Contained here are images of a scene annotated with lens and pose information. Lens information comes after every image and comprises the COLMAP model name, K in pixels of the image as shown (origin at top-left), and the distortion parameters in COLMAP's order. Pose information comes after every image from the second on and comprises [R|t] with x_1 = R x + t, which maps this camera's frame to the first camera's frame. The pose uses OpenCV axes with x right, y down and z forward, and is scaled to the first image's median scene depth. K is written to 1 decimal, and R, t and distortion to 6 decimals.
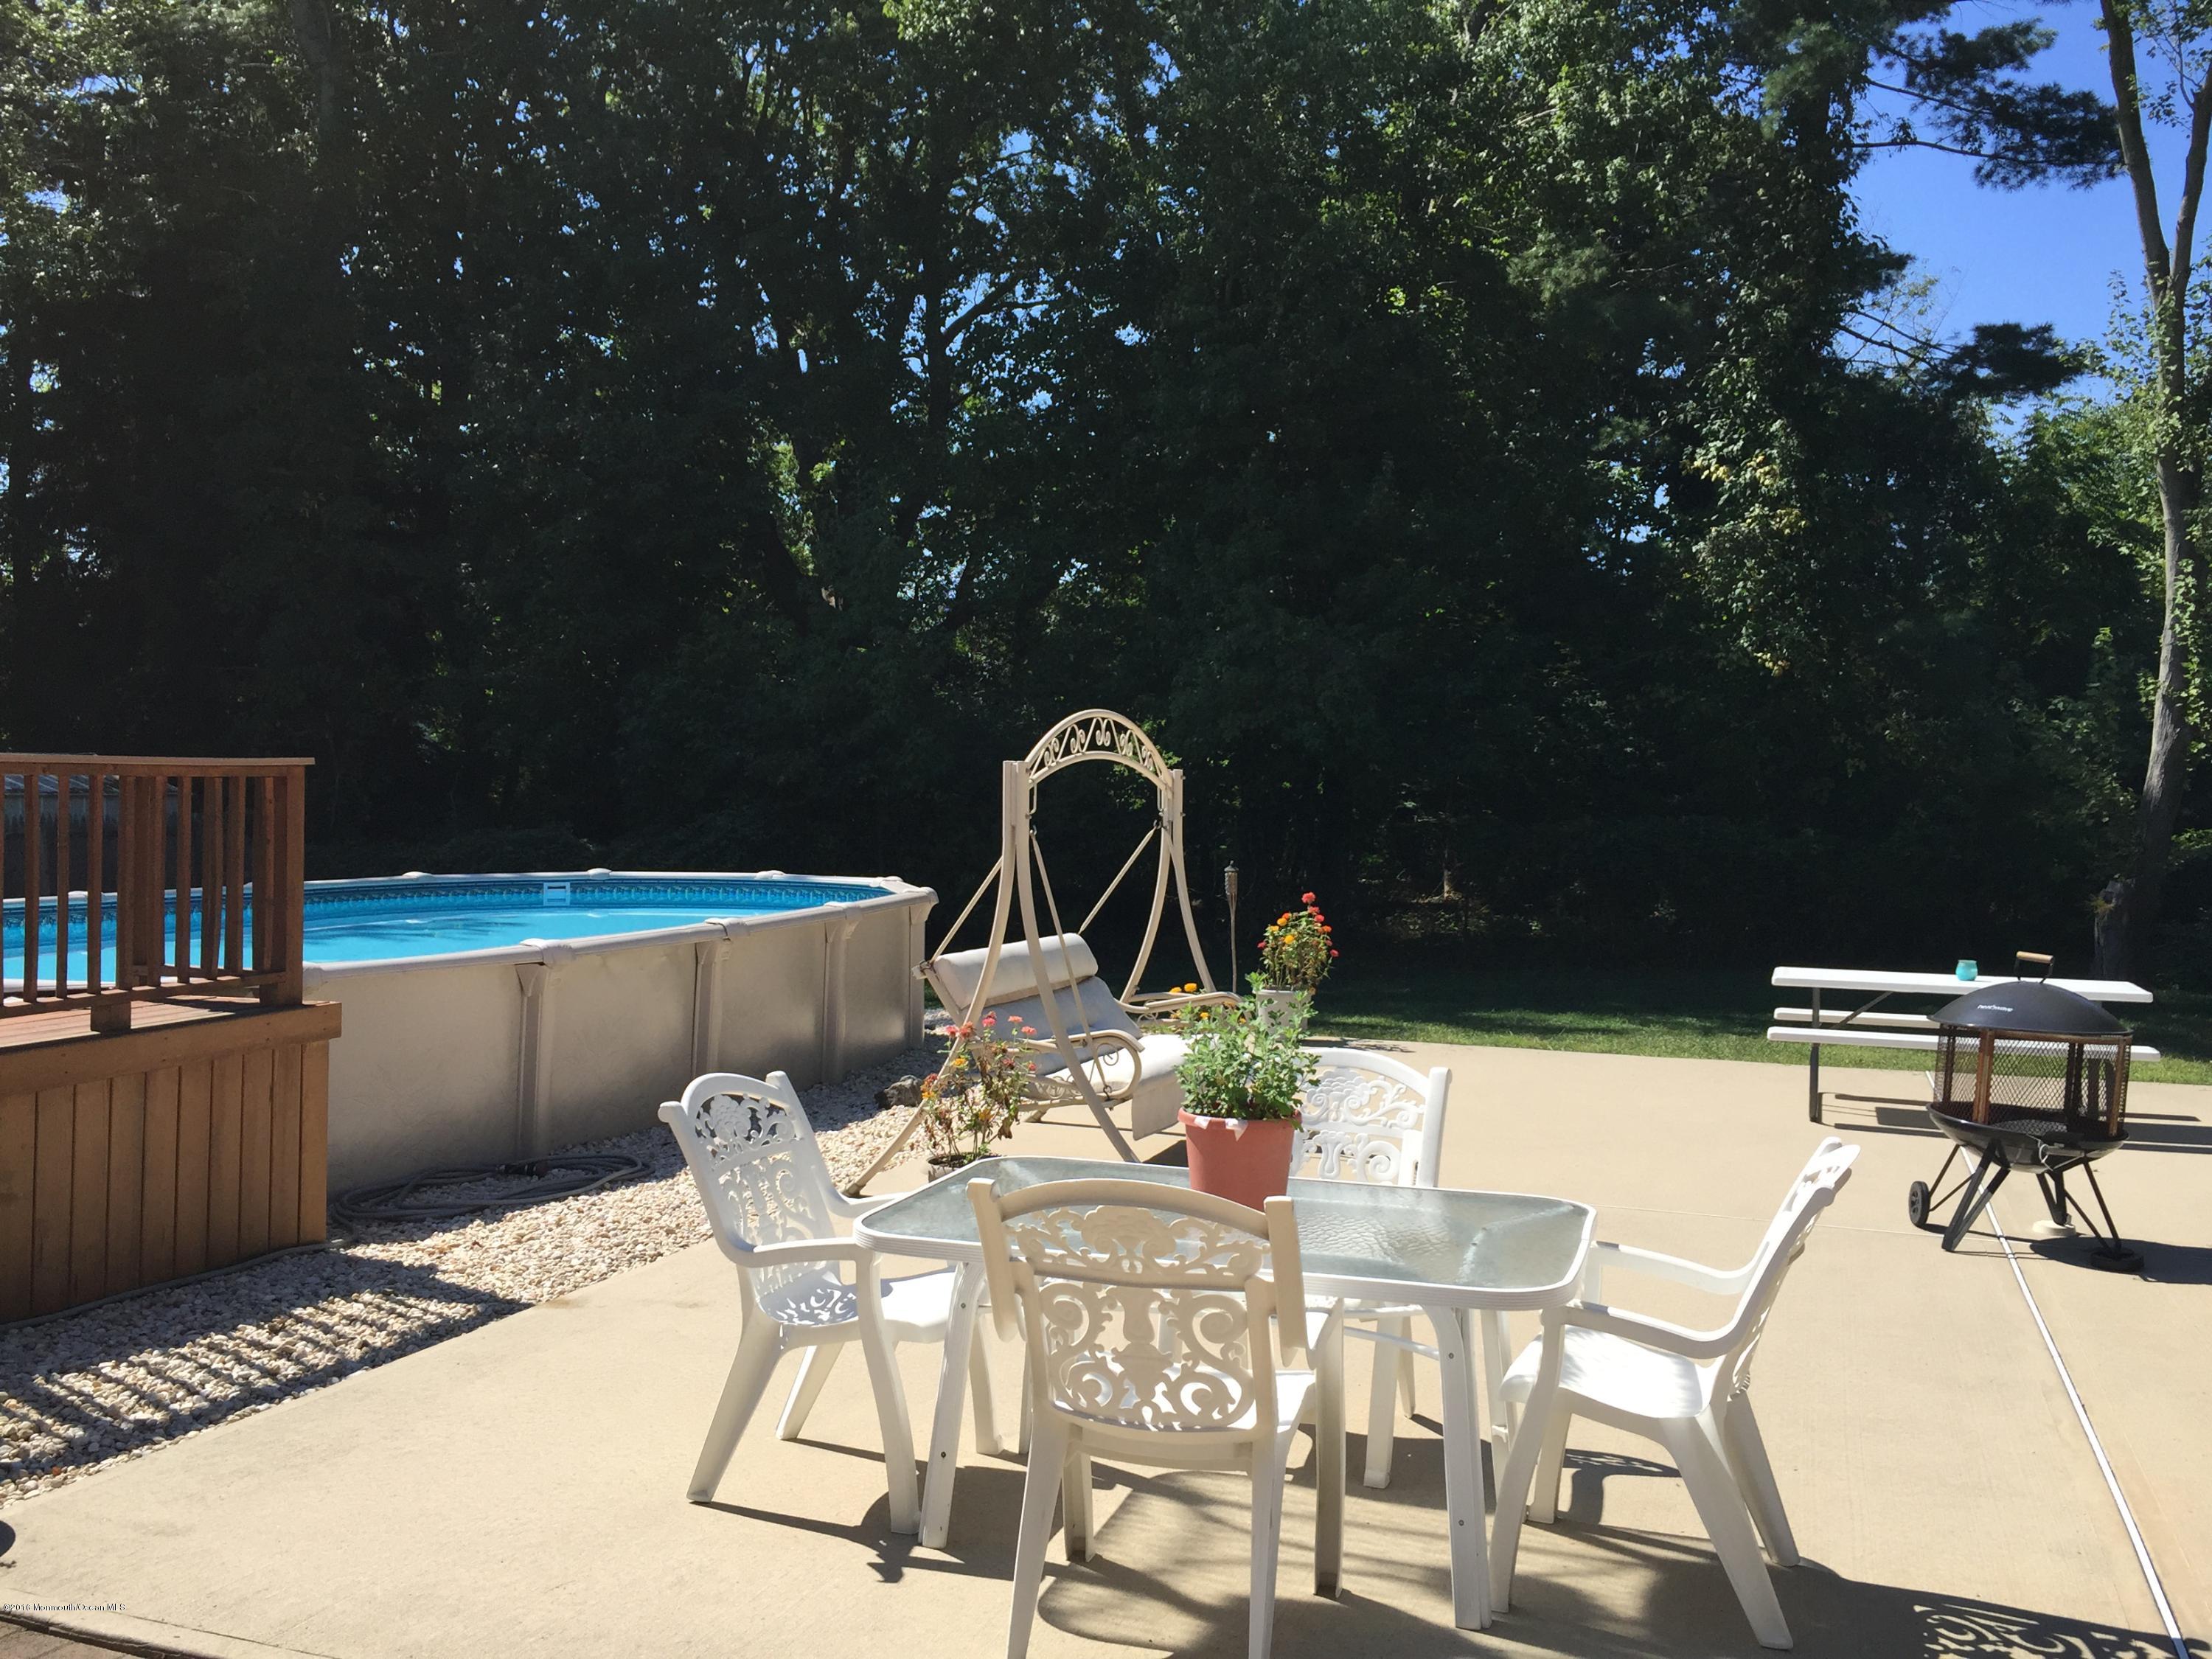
lens RADIAL K [[1889.4, 0, 1116.0], [0, 1889.4, 836.9], [0, 0, 1]] dist [0.083423, -0.124203]
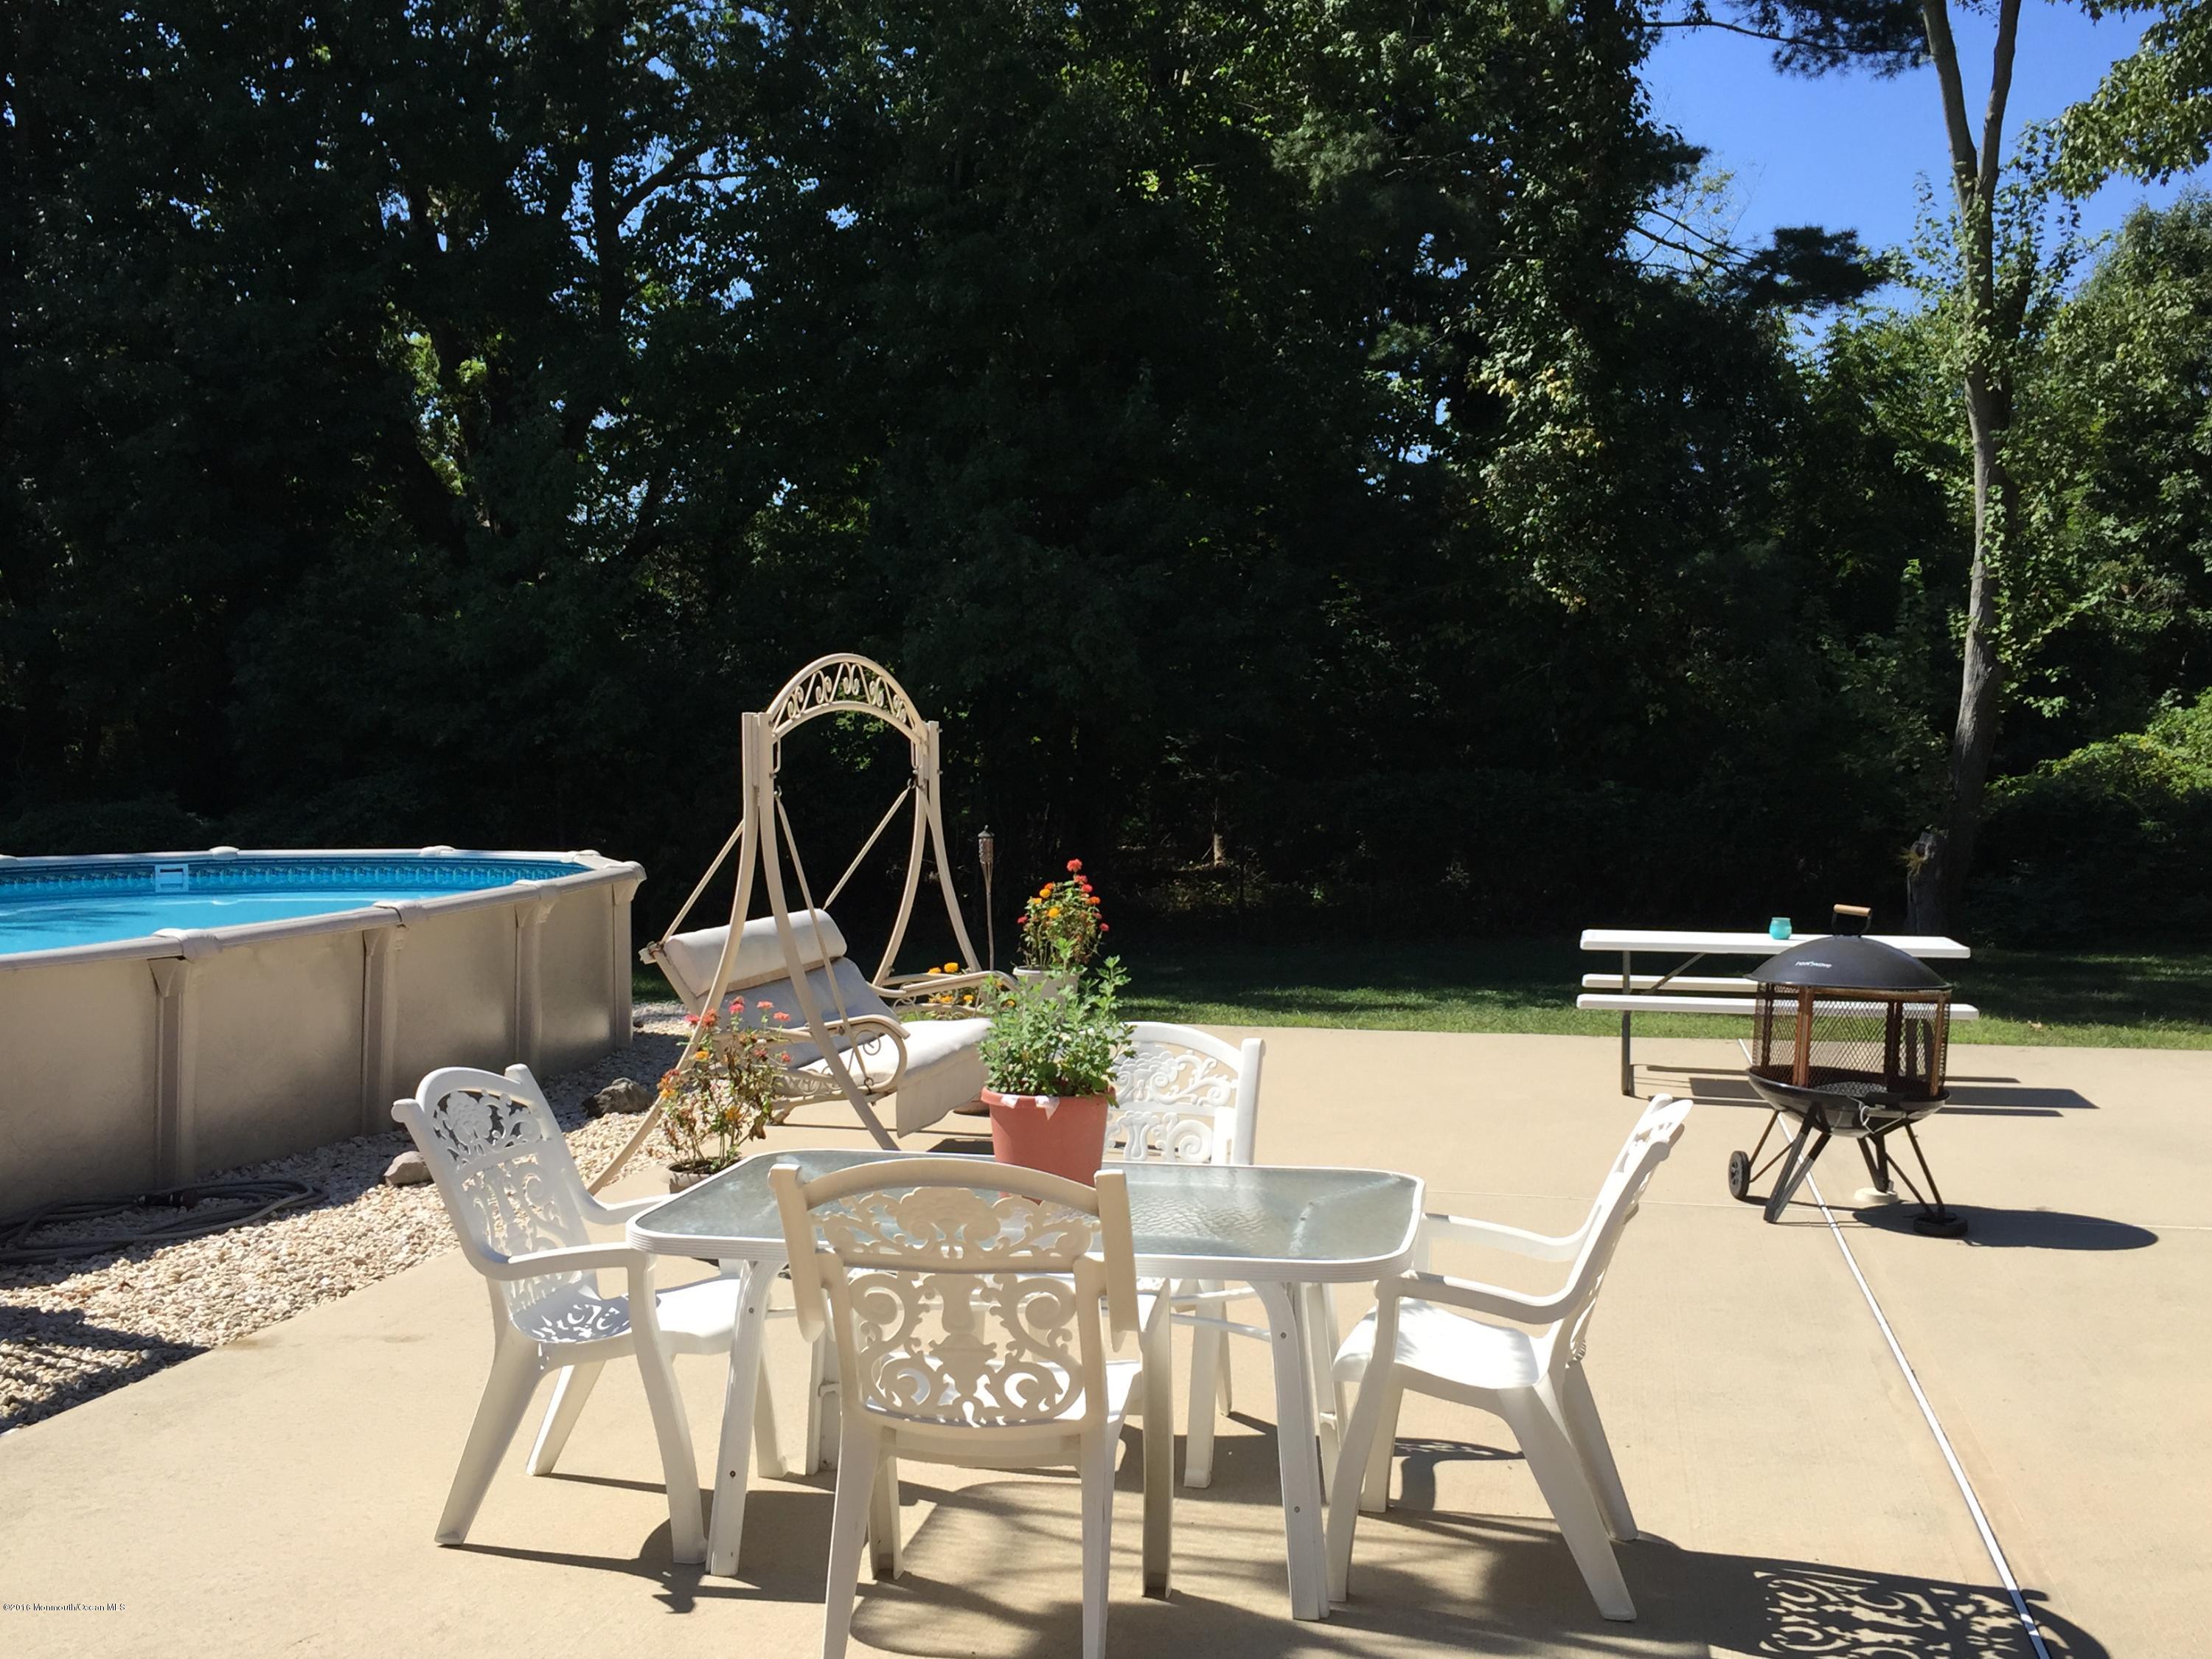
lens RADIAL K [[2197.8, 0, 1111.3], [0, 2197.8, 816.9], [0, 0, 1]] dist [0.077090, -0.113706]
pose [[0.991521, -0.014954, 0.129085, -0.022372], [0.014034, 0.999869, 0.008034, 0.002588], [-0.129188, -0.006154, 0.991601, -0.035648]]
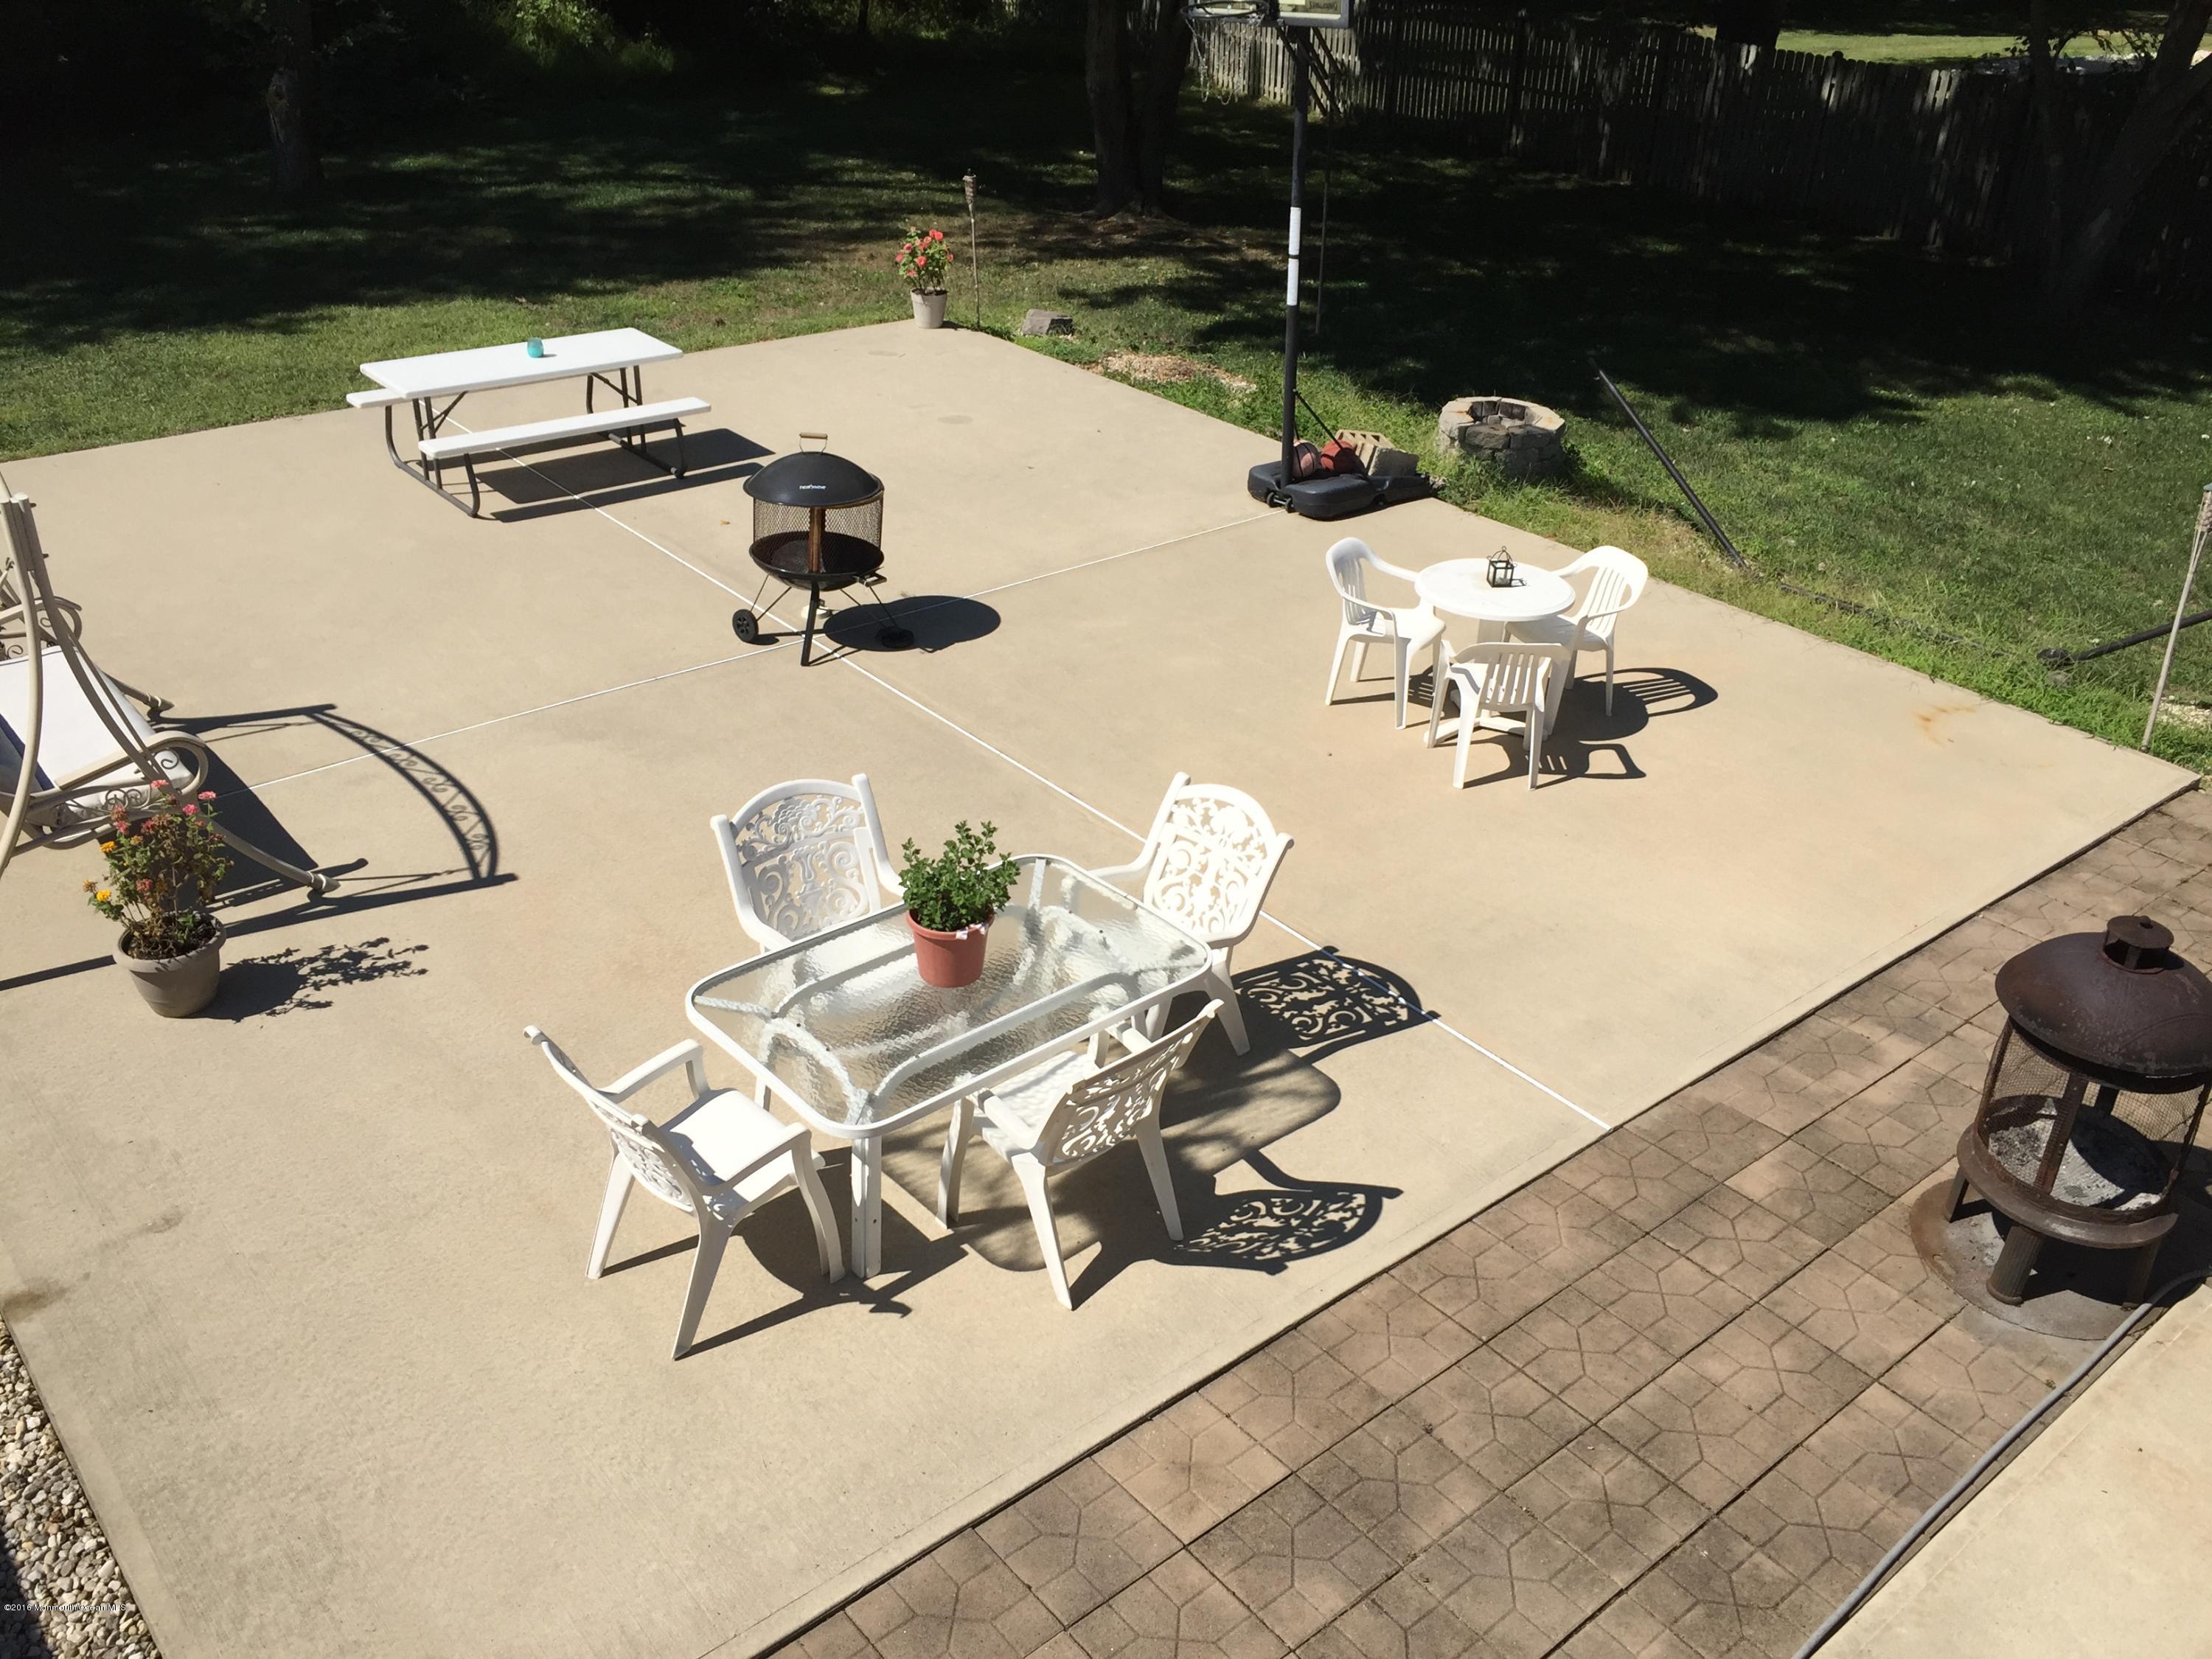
lens RADIAL K [[1889.4, 0, 1116.0], [0, 1889.4, 836.9], [0, 0, 1]] dist [0.083423, -0.124203]
pose [[0.518705, -0.409623, 0.750436, -0.485397], [-0.007340, 0.875585, 0.483009, -0.312535], [-0.854922, -0.256047, 0.451163, 0.154165]]
